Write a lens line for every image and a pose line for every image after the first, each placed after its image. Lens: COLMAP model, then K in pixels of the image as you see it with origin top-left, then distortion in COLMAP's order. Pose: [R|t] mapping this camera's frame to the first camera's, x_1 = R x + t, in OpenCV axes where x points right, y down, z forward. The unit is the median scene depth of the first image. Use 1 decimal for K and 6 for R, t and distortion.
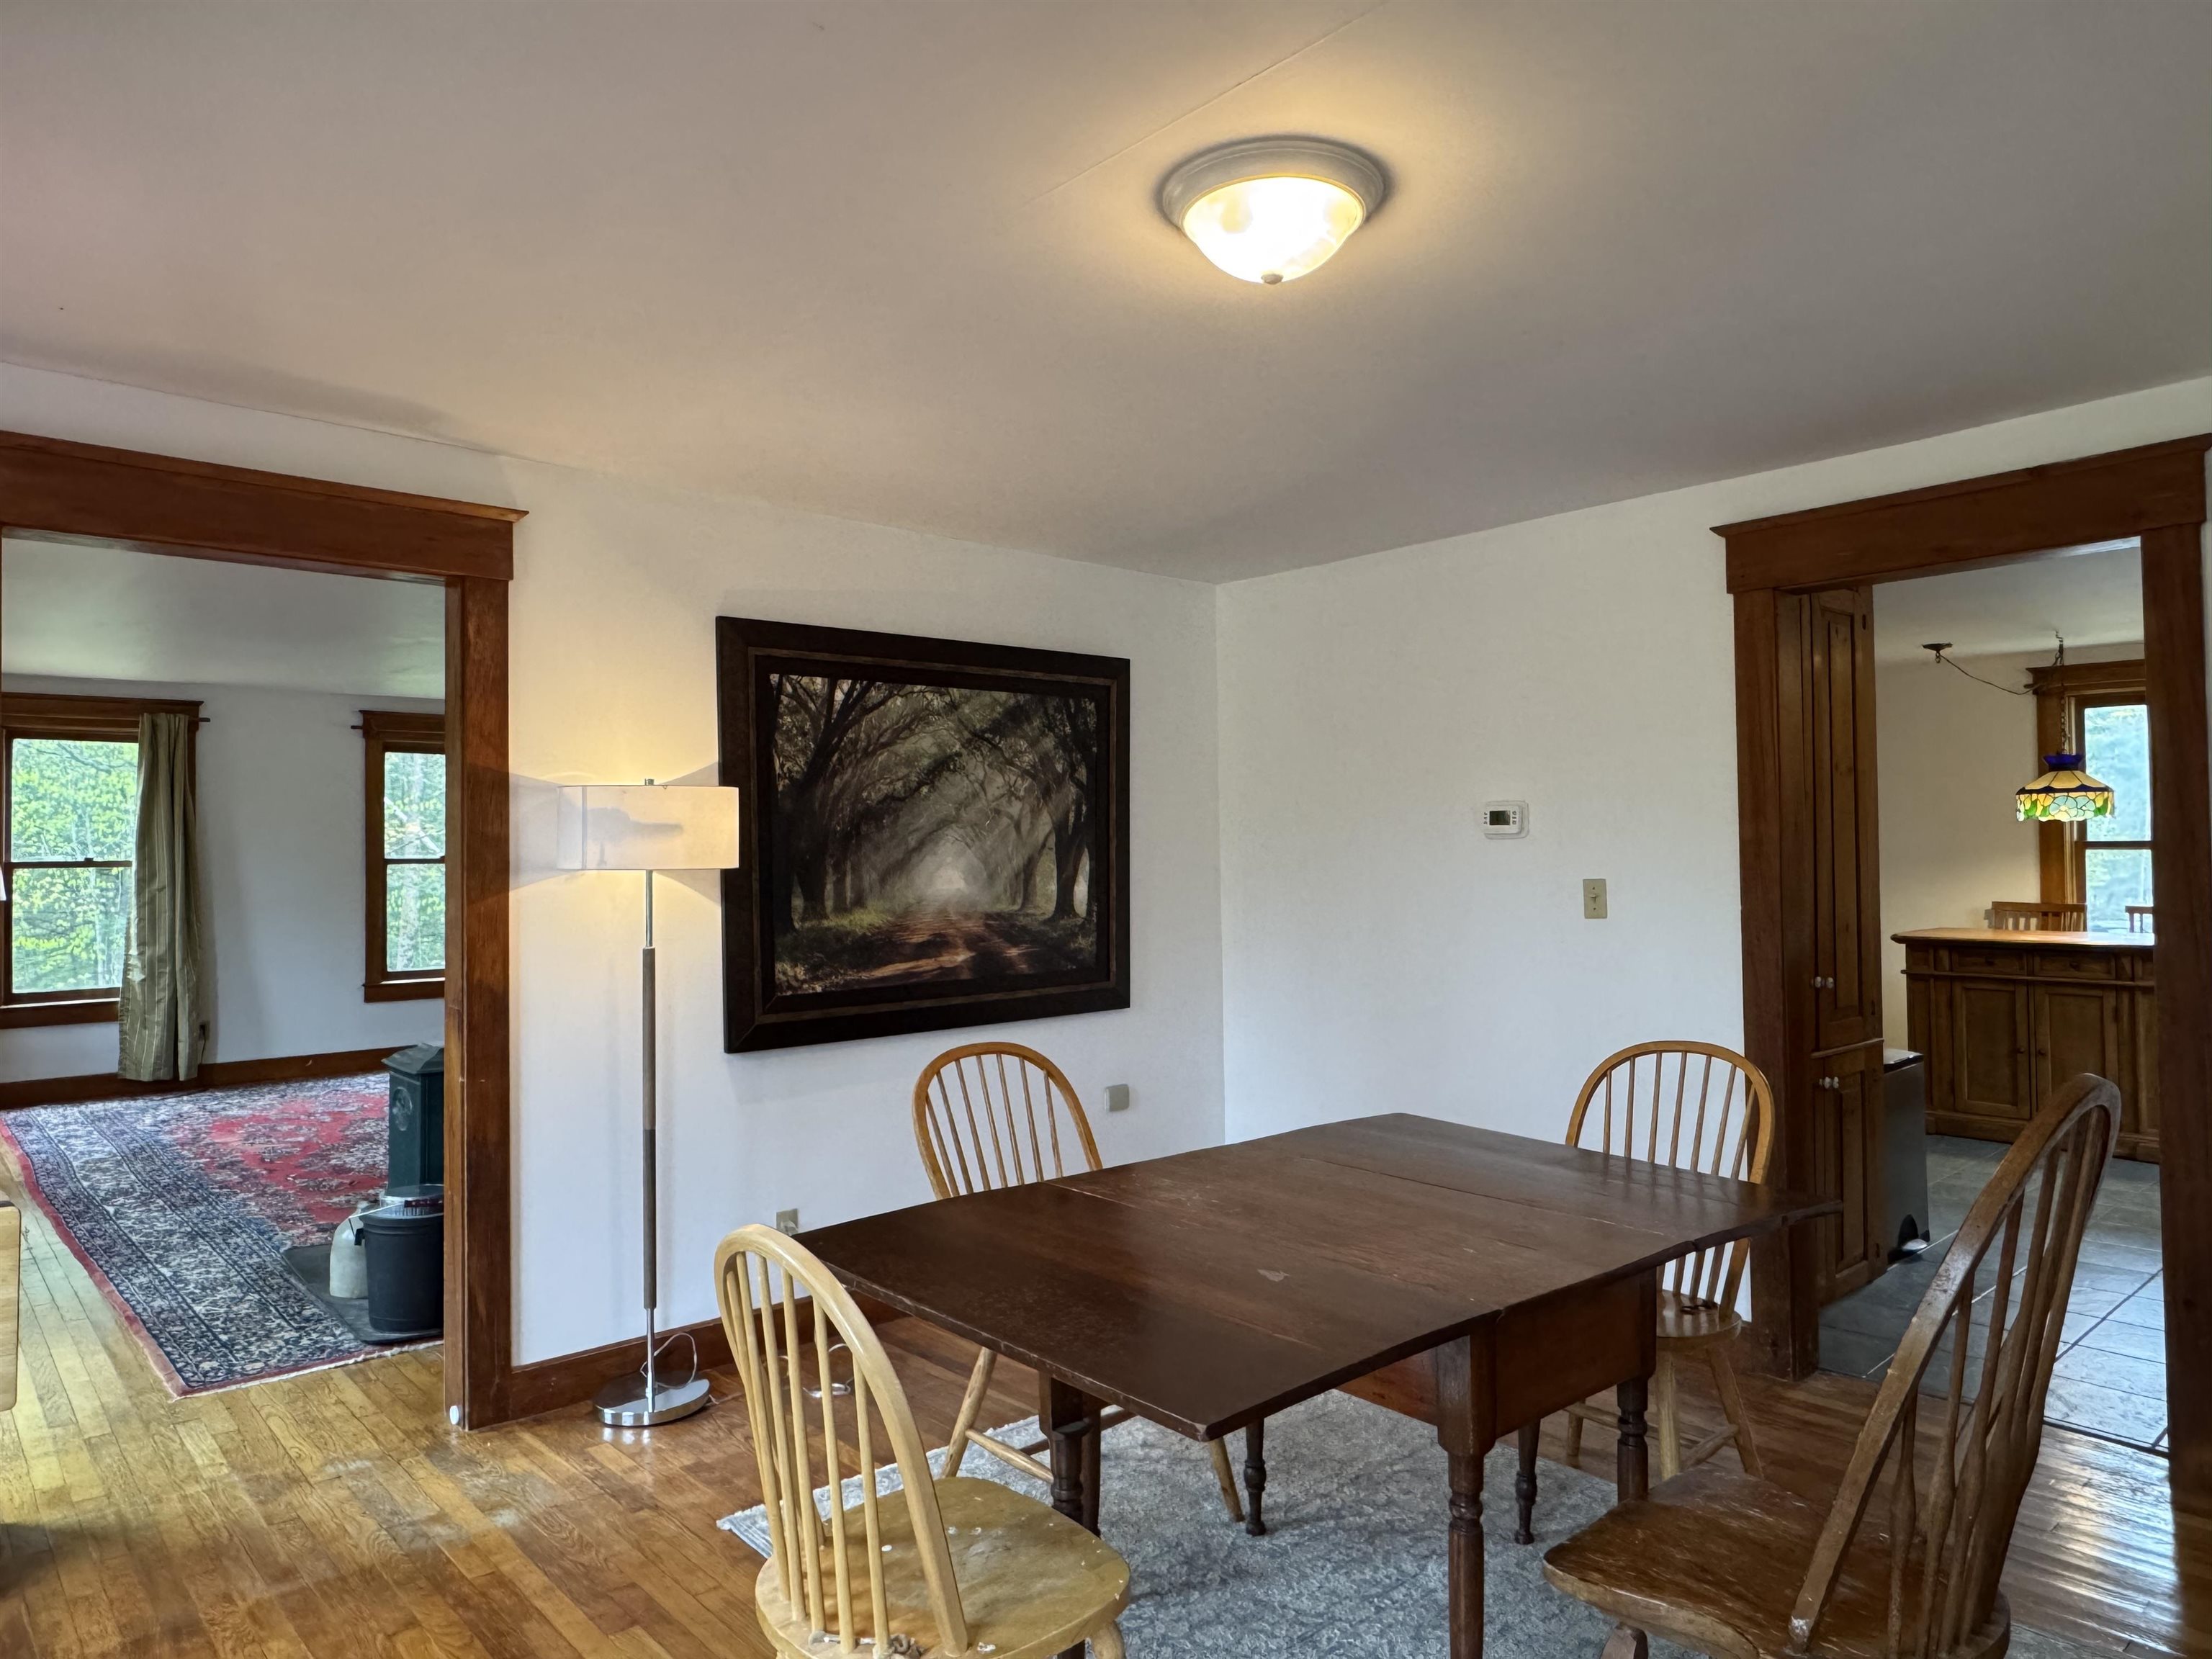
lens RADIAL K [[1399.3, 0, 1114.8], [0, 1399.3, 832.3], [0, 0, 1]] dist [-0.007186, 0.000775]
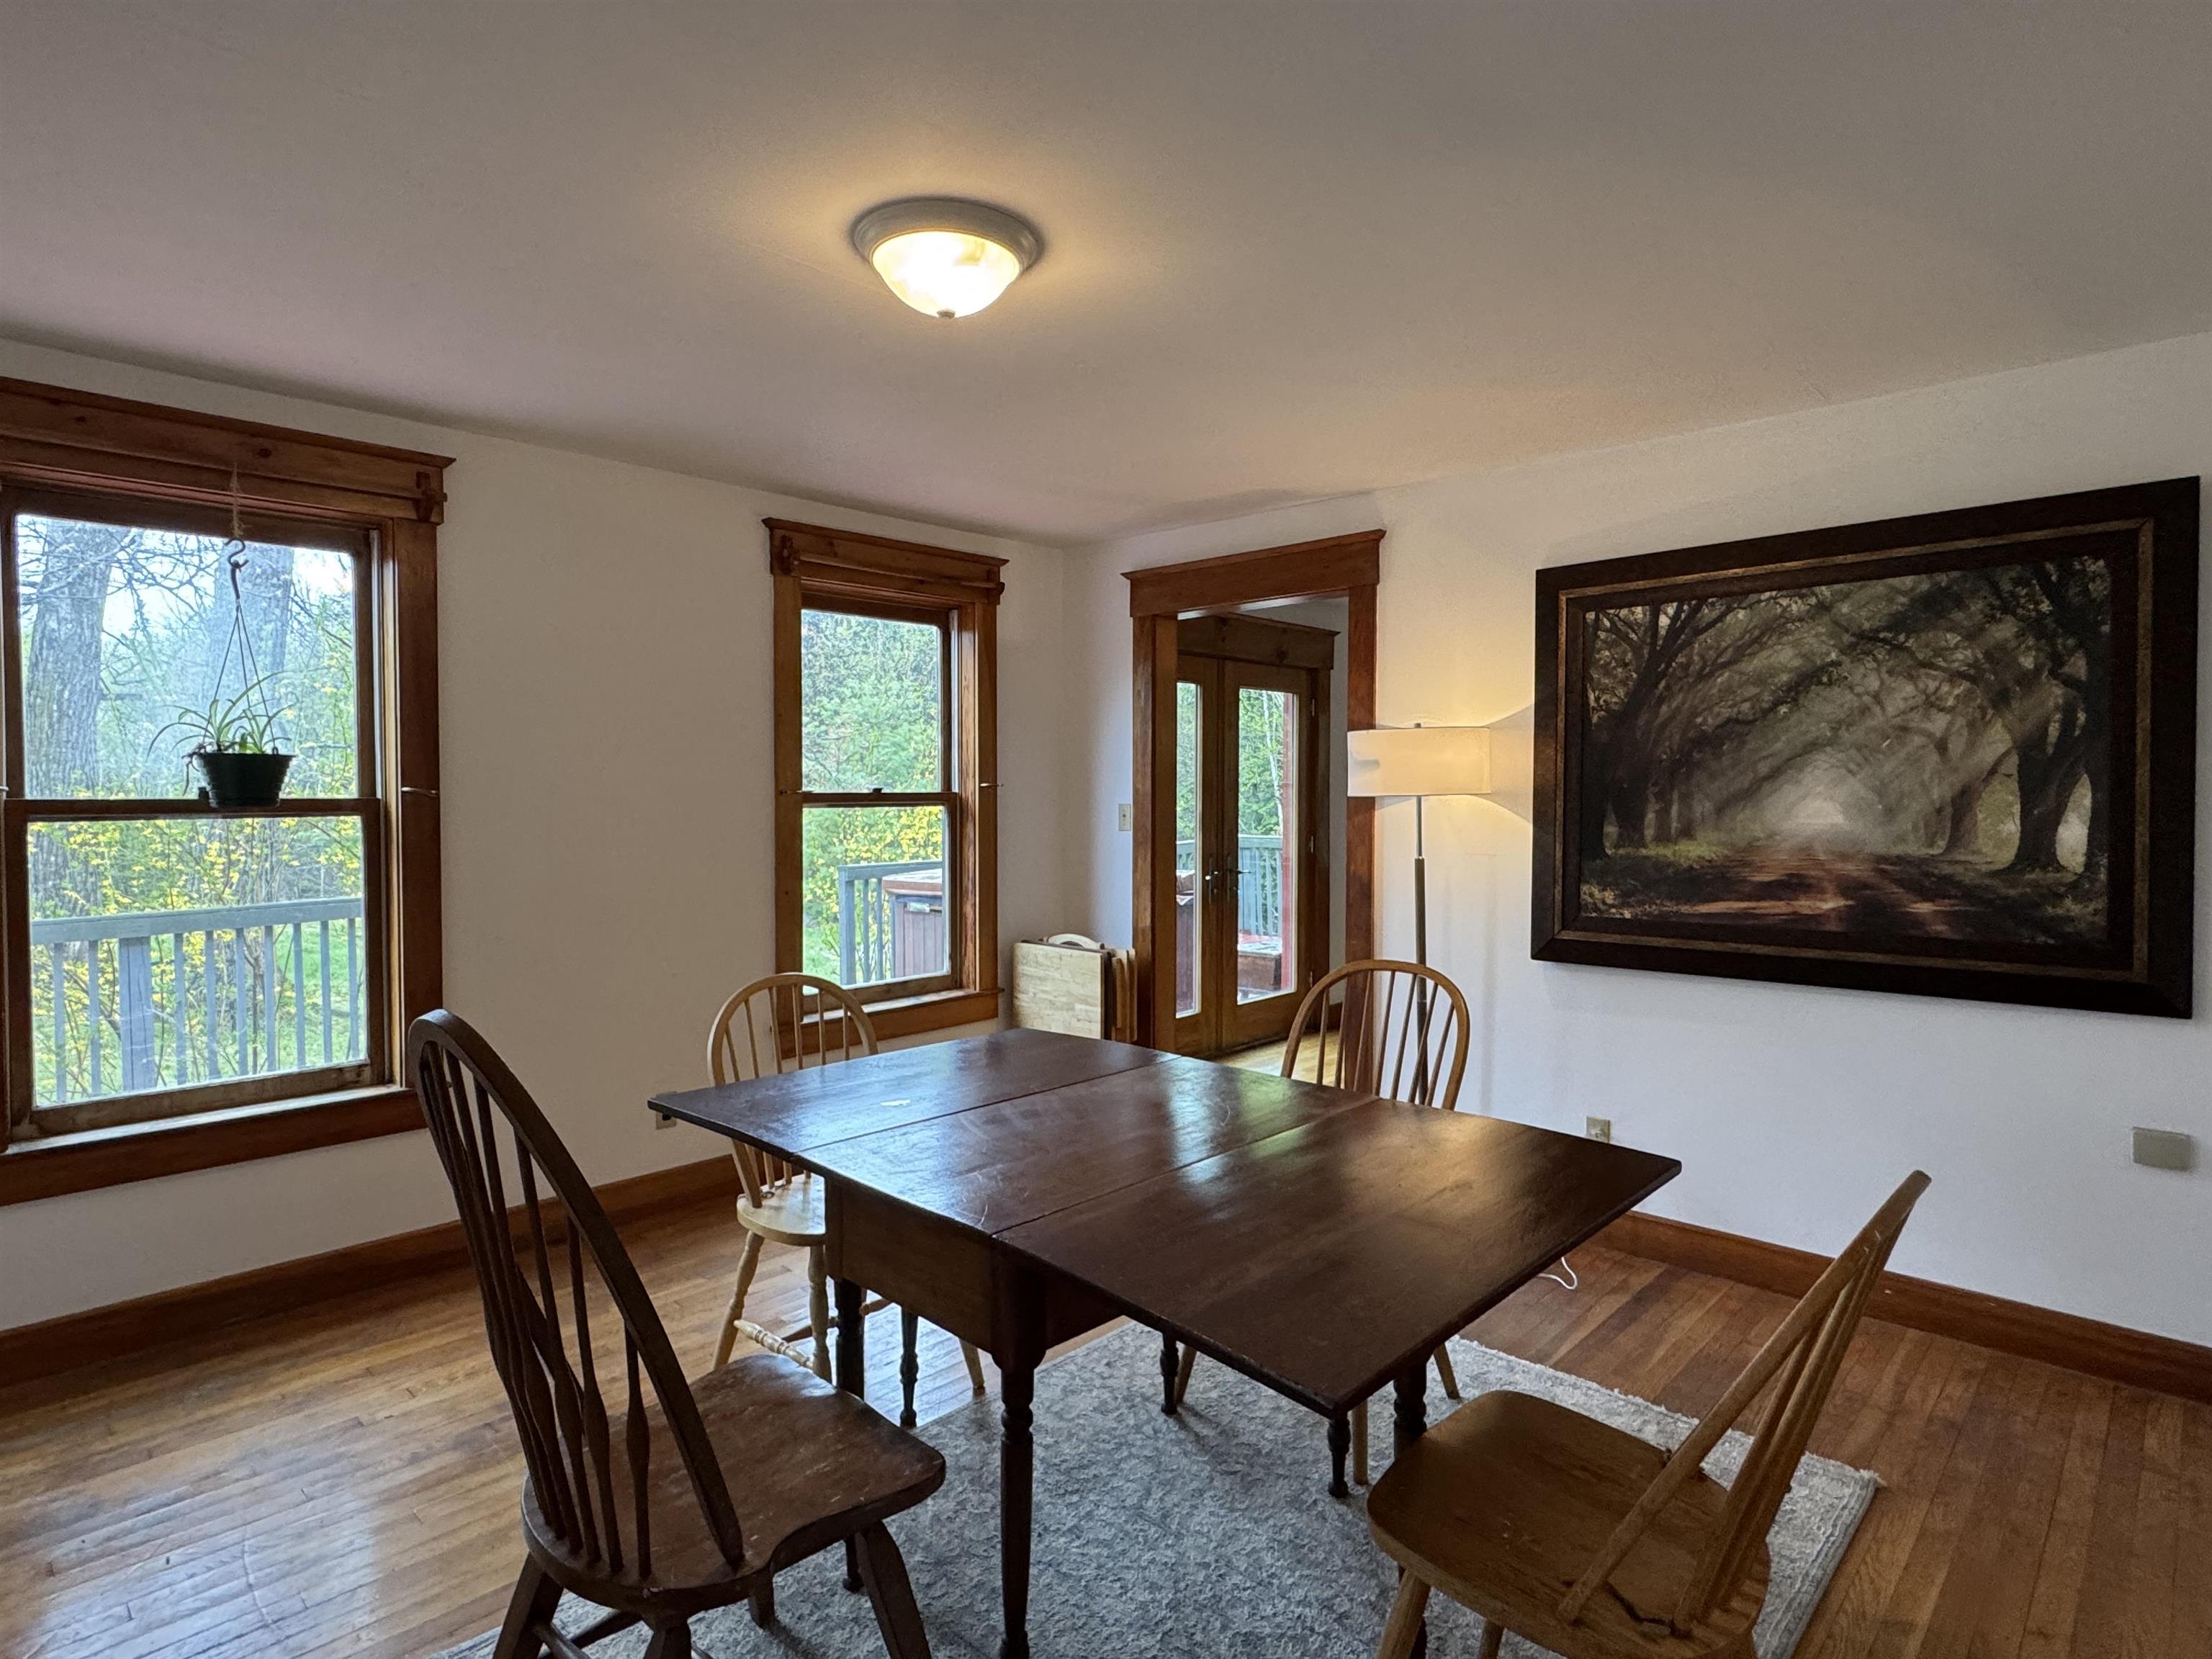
lens RADIAL K [[1208.6, 0, 1100.7], [0, 1208.6, 822.6], [0, 0, 1]] dist [0.002467, 0.000018]
pose [[0.082421, 0.035568, -0.995963, 0.596721], [0.020716, 0.999086, 0.037393, 0.003366], [0.996382, -0.023715, 0.081609, 0.515793]]
